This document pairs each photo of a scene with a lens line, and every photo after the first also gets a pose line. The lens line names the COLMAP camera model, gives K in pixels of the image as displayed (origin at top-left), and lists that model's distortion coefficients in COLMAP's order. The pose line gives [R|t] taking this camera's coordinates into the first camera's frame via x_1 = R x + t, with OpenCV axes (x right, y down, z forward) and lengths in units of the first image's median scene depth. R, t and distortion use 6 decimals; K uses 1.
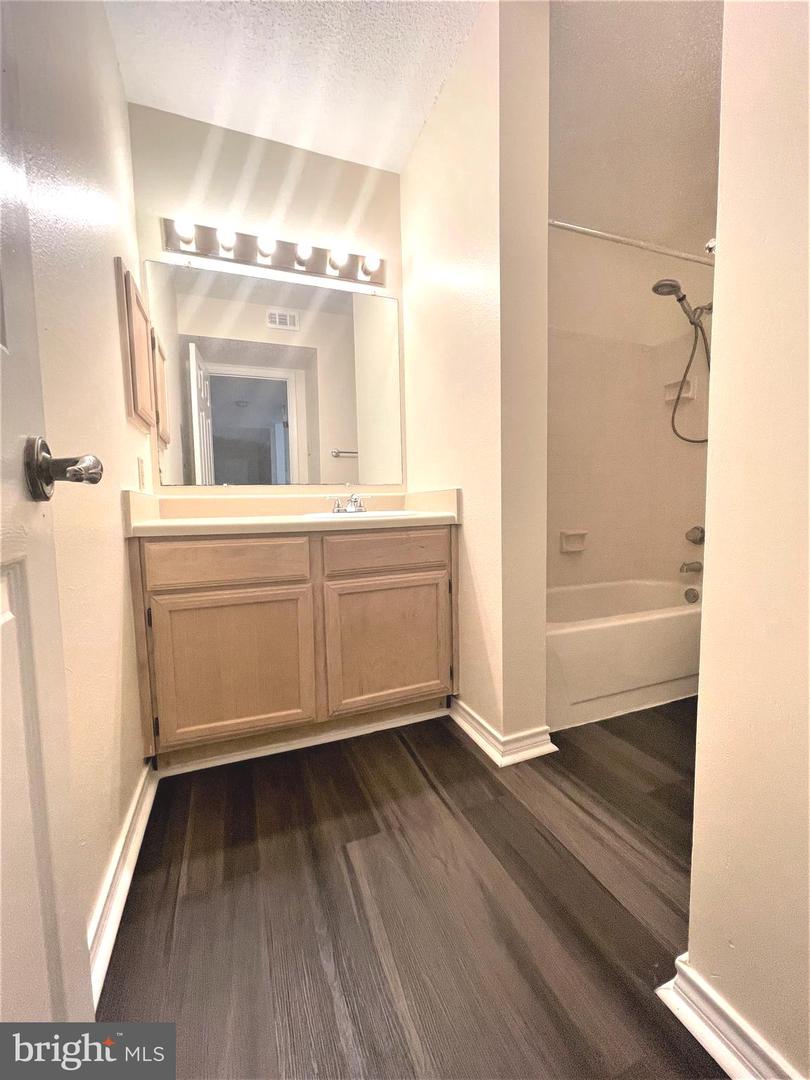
lens RADIAL K [[438.5, 0, 407.1], [0, 438.5, 541.7], [0, 0, 1]] dist [-0.006122, 0.002776]
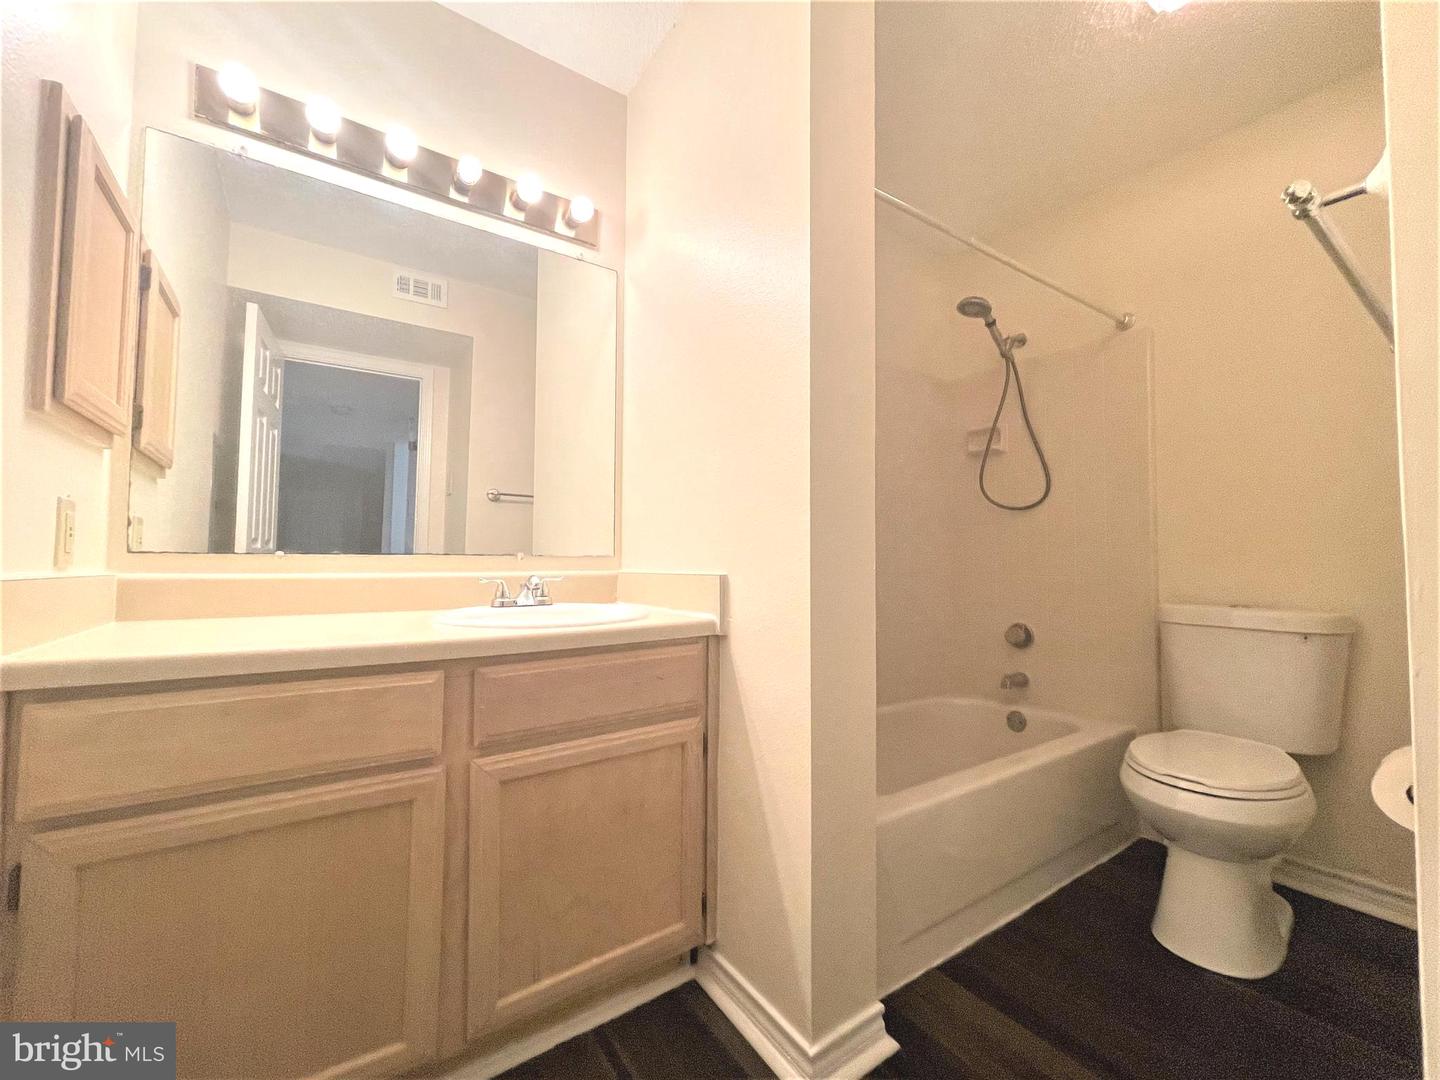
lens RADIAL K [[584.7, 0, 715.5], [0, 584.7, 537.4], [0, 0, 1]] dist [-0.006122, 0.002776]
pose [[0.975452, 0.036586, 0.217152, -0.059702], [-0.008123, 0.991409, -0.130547, -0.062910], [-0.220063, 0.125578, 0.967369, 0.212075]]
